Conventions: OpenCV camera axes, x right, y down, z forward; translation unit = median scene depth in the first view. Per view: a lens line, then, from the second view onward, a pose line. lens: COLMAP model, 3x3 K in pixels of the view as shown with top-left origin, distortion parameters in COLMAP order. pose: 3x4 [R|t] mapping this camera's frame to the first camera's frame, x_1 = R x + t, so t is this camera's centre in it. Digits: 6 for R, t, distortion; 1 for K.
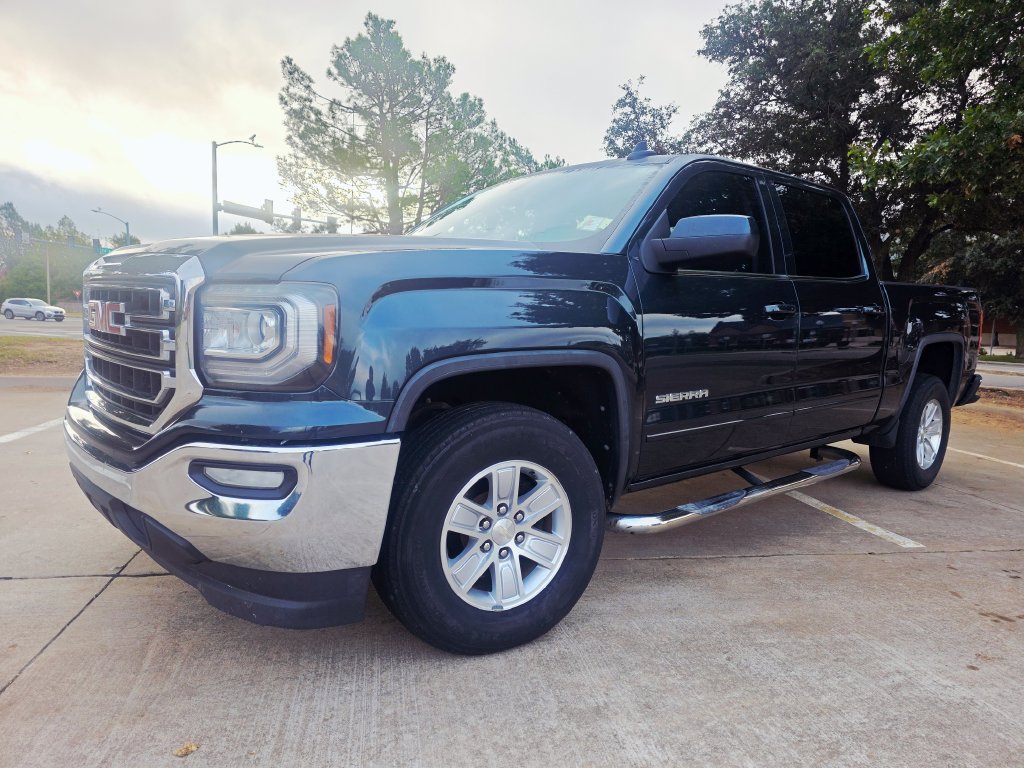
lens RADIAL K [[659.3, 0, 511.4], [0, 659.3, 392.5], [0, 0, 1]] dist [0.040789, -0.037920]
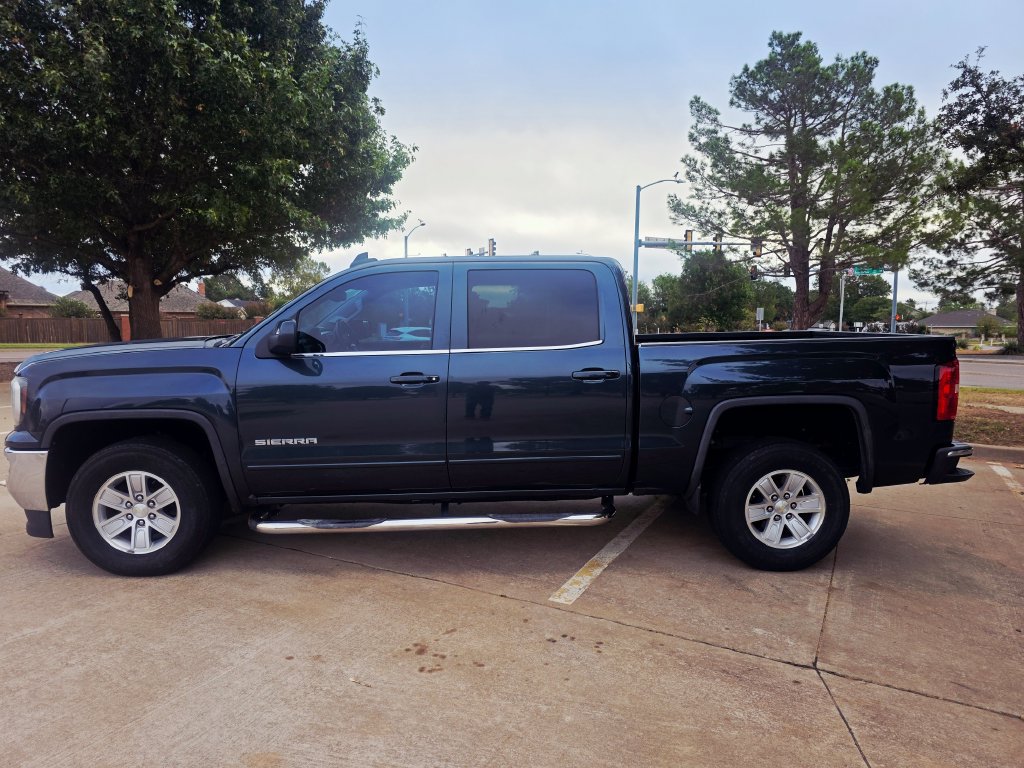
lens RADIAL K [[658.2, 0, 517.2], [0, 658.2, 386.5], [0, 0, 1]] dist [0.043418, -0.037688]
pose [[0.790119, 0.023979, -0.612485, 1.416306], [-0.046332, 0.998712, -0.020669, -0.100750], [0.611201, 0.044709, 0.790212, 0.140591]]
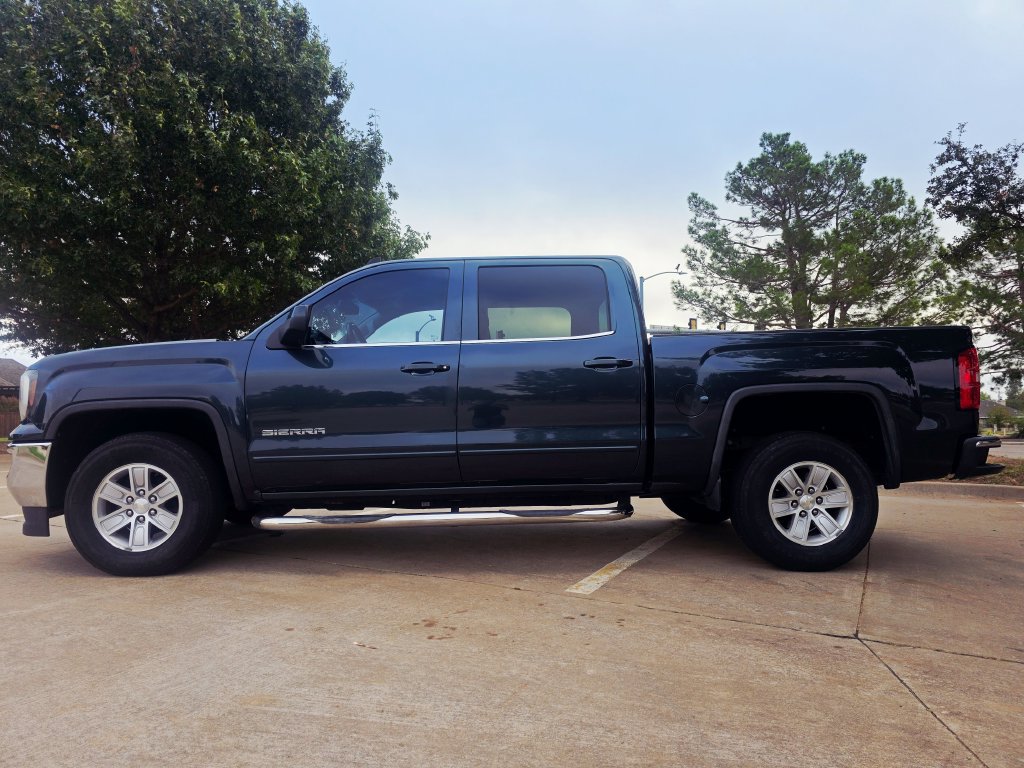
lens RADIAL K [[658.2, 0, 517.2], [0, 658.2, 386.5], [0, 0, 1]] dist [0.043418, -0.037688]
pose [[0.782152, -0.071903, -0.618925, 1.394587], [-0.037881, 0.985995, -0.162418, 0.110563], [0.621935, 0.150482, 0.768474, 0.171313]]
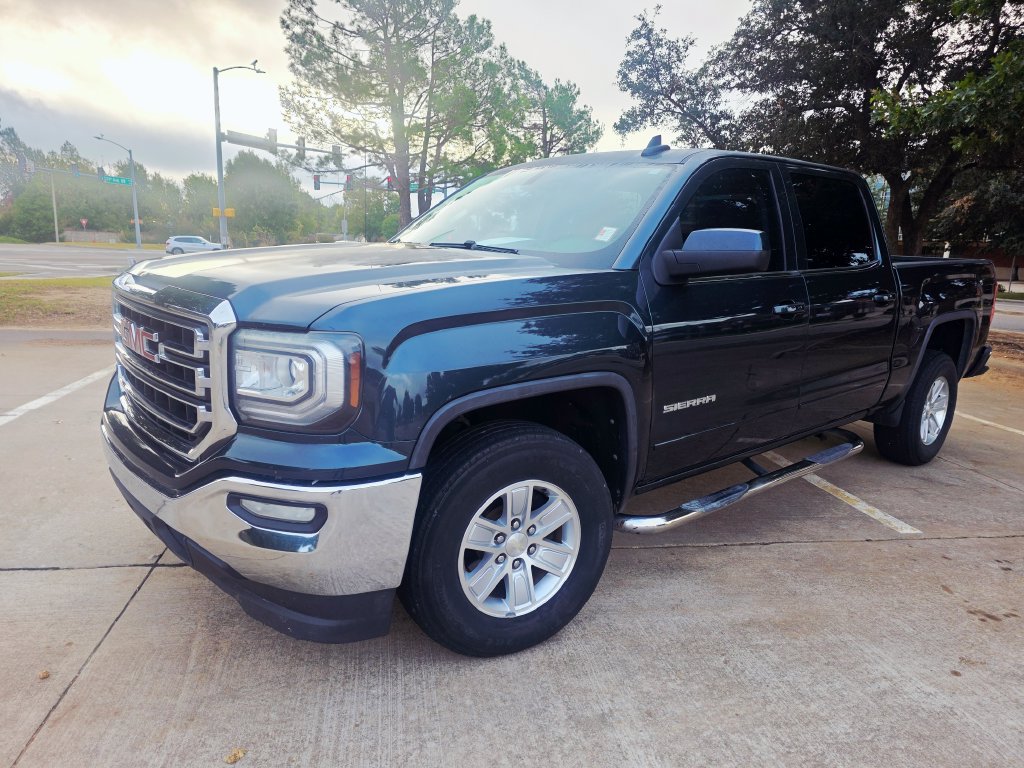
lens RADIAL K [[659.5, 0, 504.0], [0, 659.5, 381.8], [0, 0, 1]] dist [0.036572, -0.033462]
pose [[0.999754, 0.006605, -0.021170, -0.008607], [-0.004733, 0.996172, 0.087288, -0.106887], [0.021666, -0.087166, 0.995958, -0.028332]]
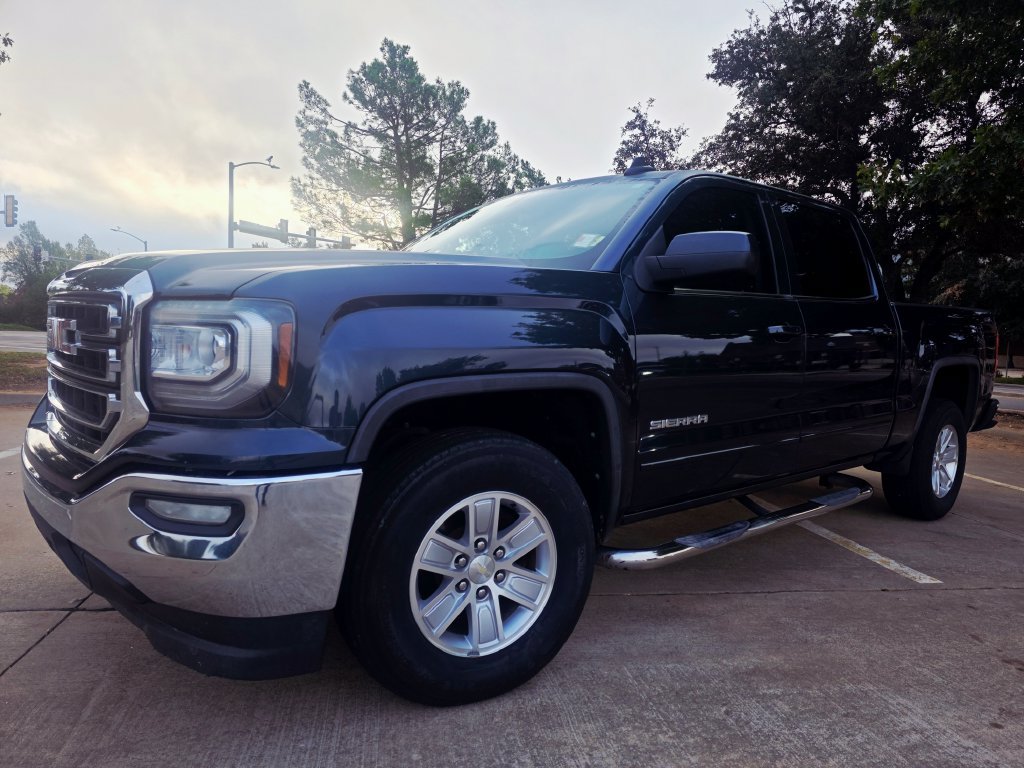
lens RADIAL K [[658.2, 0, 517.2], [0, 658.2, 386.5], [0, 0, 1]] dist [0.043418, -0.037688]
pose [[0.999930, 0.006528, -0.009857, 0.033927], [-0.006894, 0.999271, -0.037542, -0.007279], [0.009605, 0.037607, 0.999246, 0.052467]]
